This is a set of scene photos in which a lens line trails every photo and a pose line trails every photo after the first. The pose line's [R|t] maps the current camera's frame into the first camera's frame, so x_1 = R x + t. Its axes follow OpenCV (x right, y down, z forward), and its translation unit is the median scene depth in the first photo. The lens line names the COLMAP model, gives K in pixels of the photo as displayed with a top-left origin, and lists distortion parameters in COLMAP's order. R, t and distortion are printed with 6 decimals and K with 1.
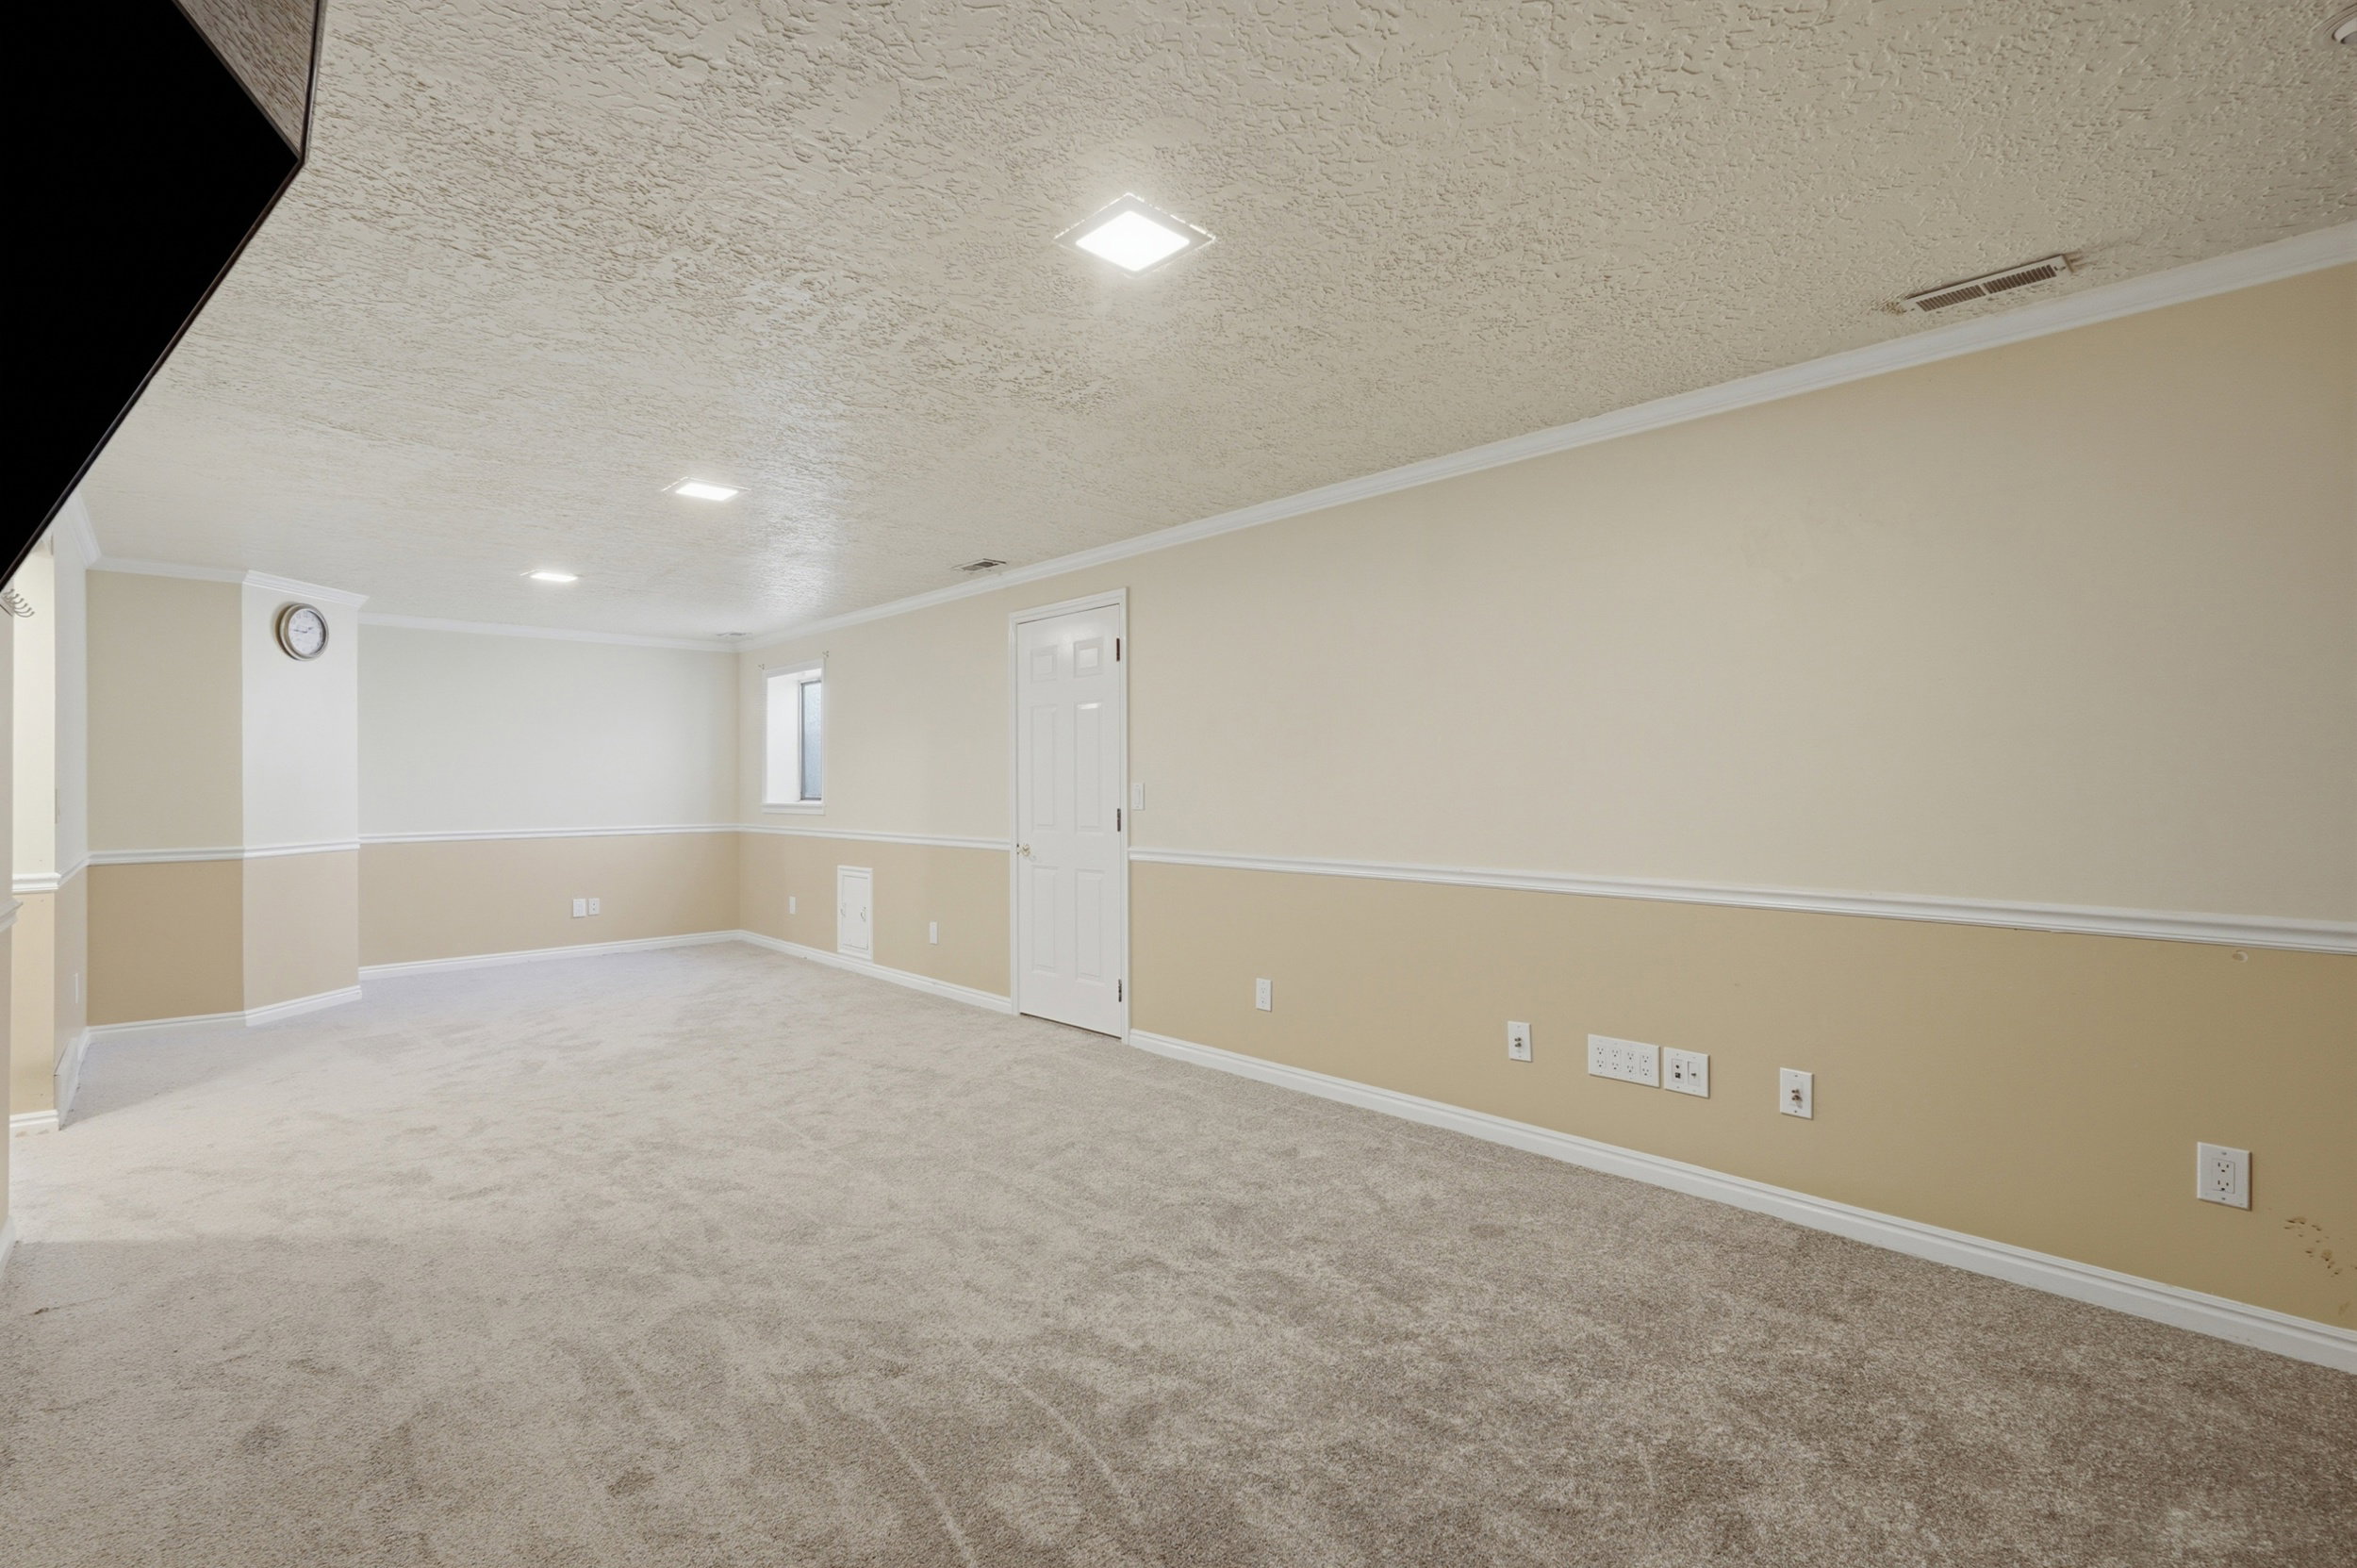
lens RADIAL K [[1069.7, 0, 1163.5], [0, 1069.7, 777.0], [0, 0, 1]] dist [0.003819, 0.000085]
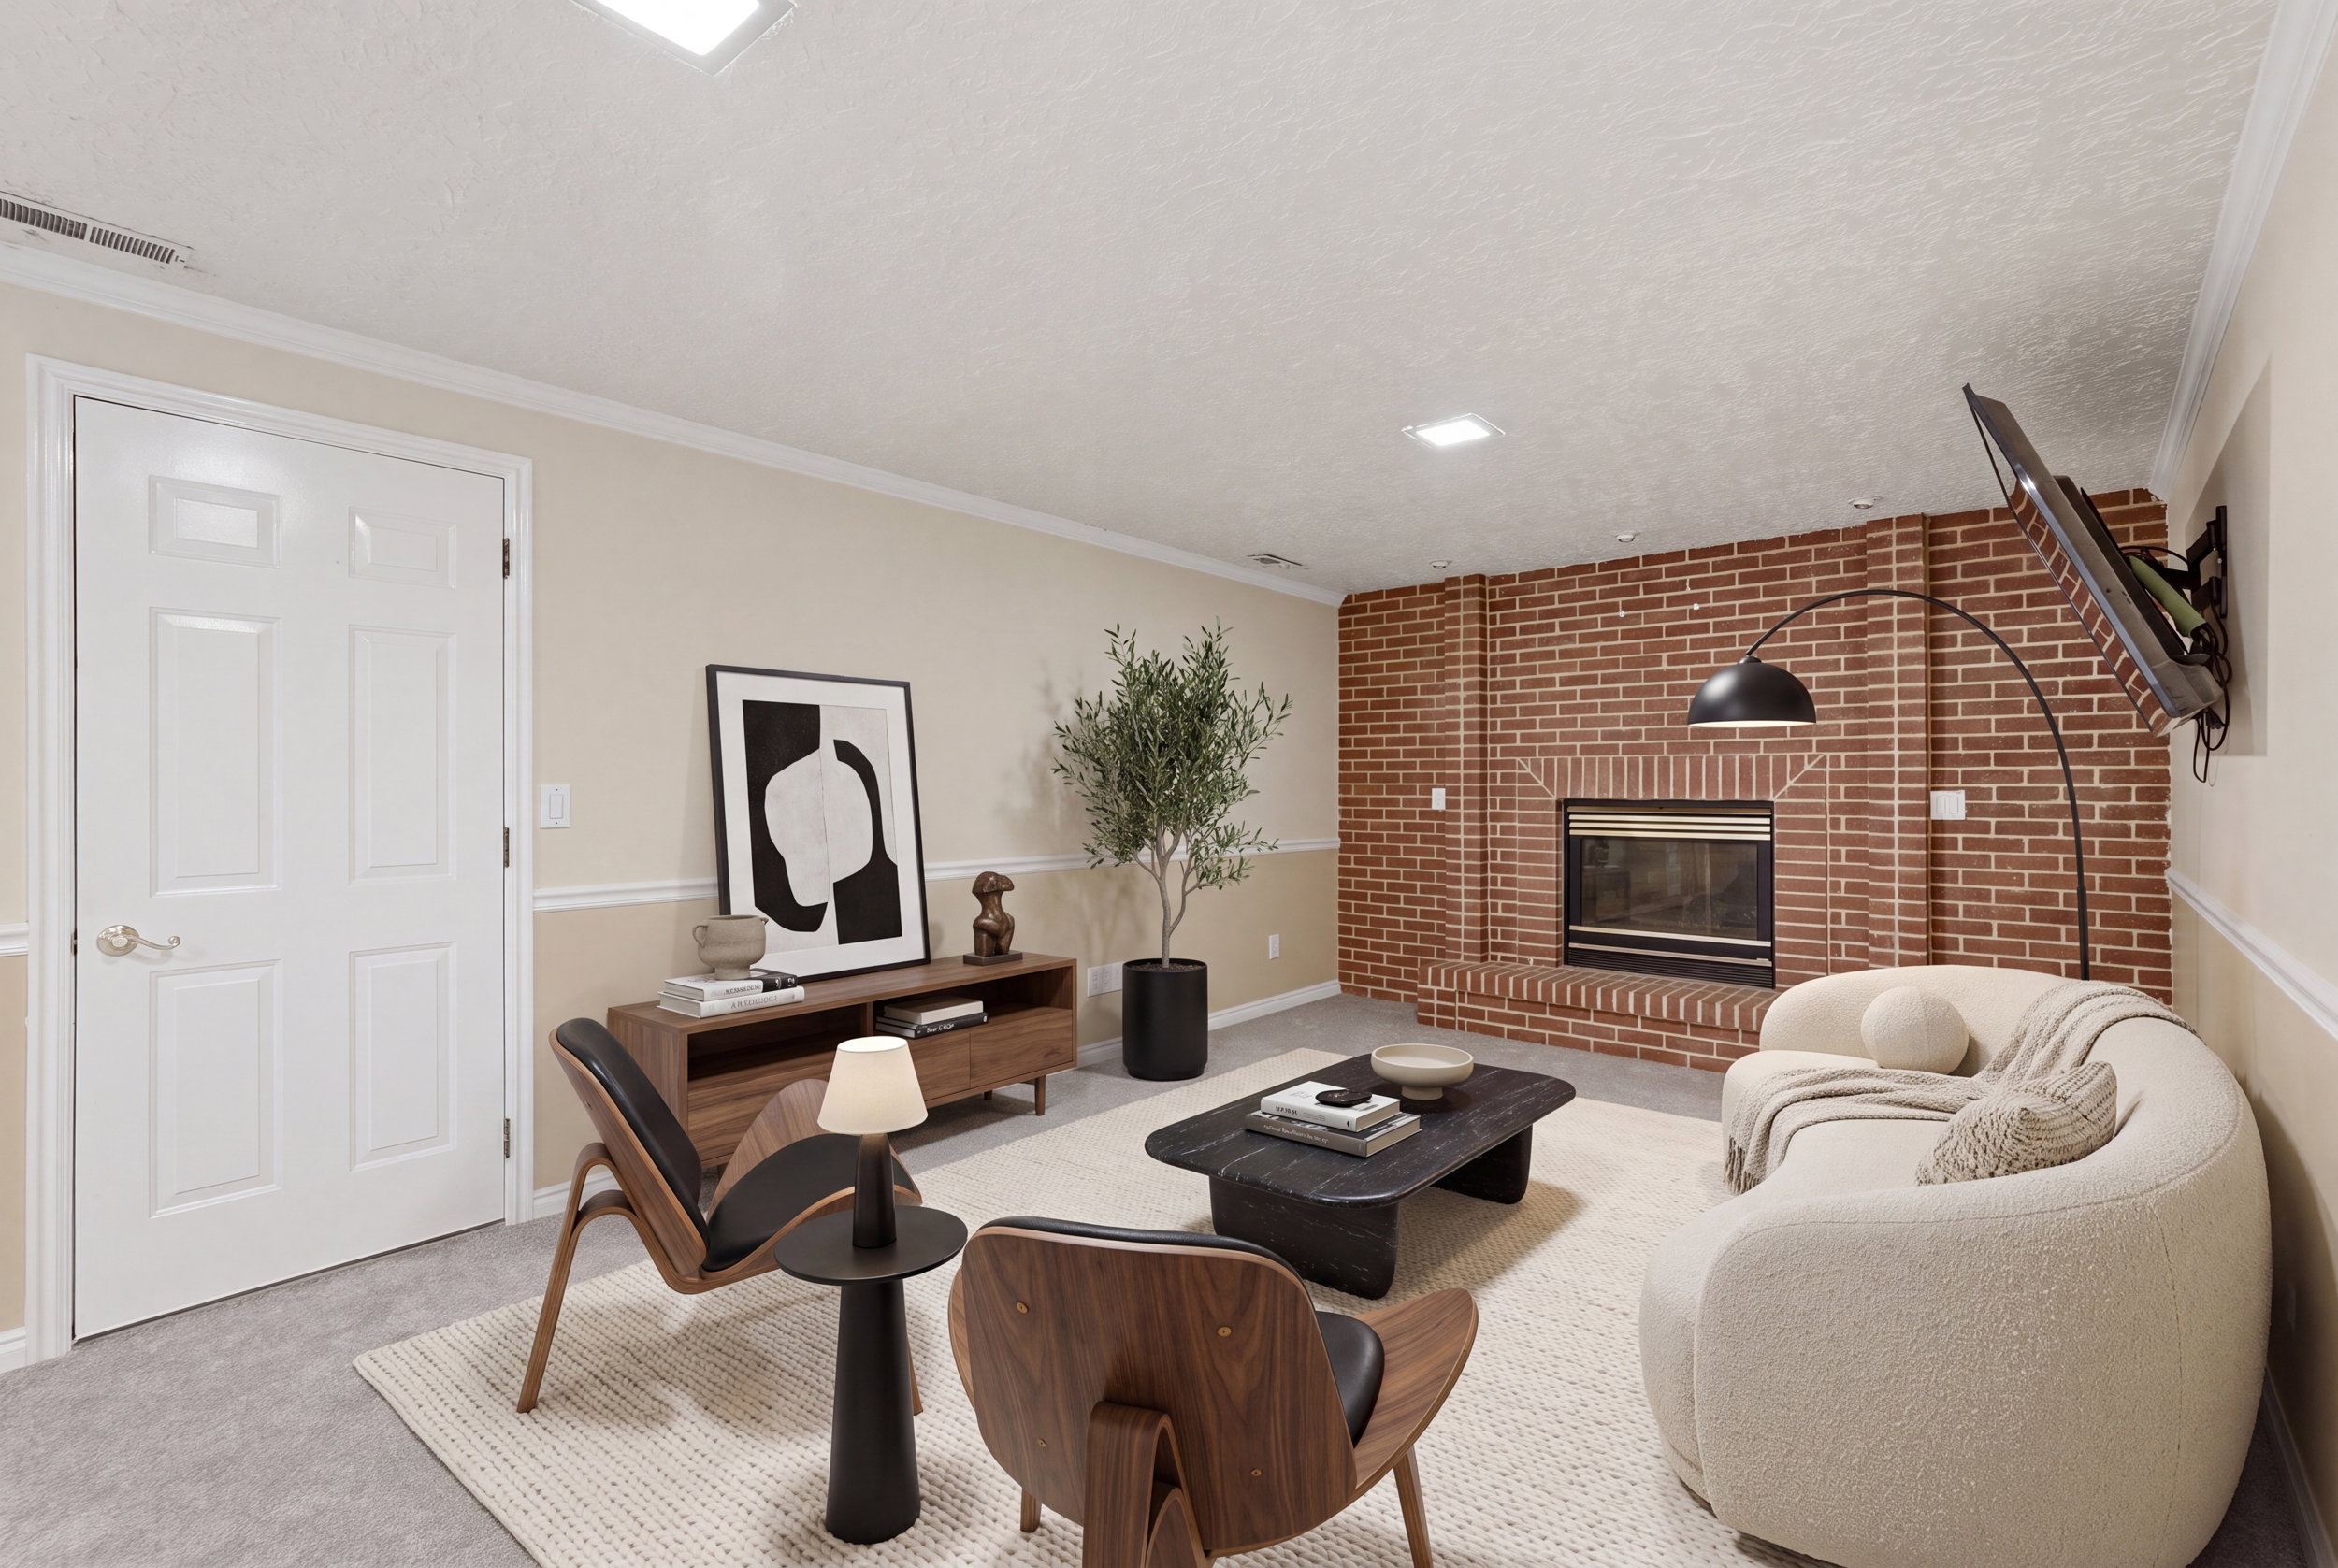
lens RADIAL K [[1060.9, 0, 1164.8], [0, 1060.9, 782.3], [0, 0, 1]] dist [0.003819, 0.000085]
pose [[-0.111667, 0.009752, 0.993698, -0.653785], [-0.004071, 0.999939, -0.010271, 0.008459], [-0.993737, -0.005192, -0.111621, 0.702554]]
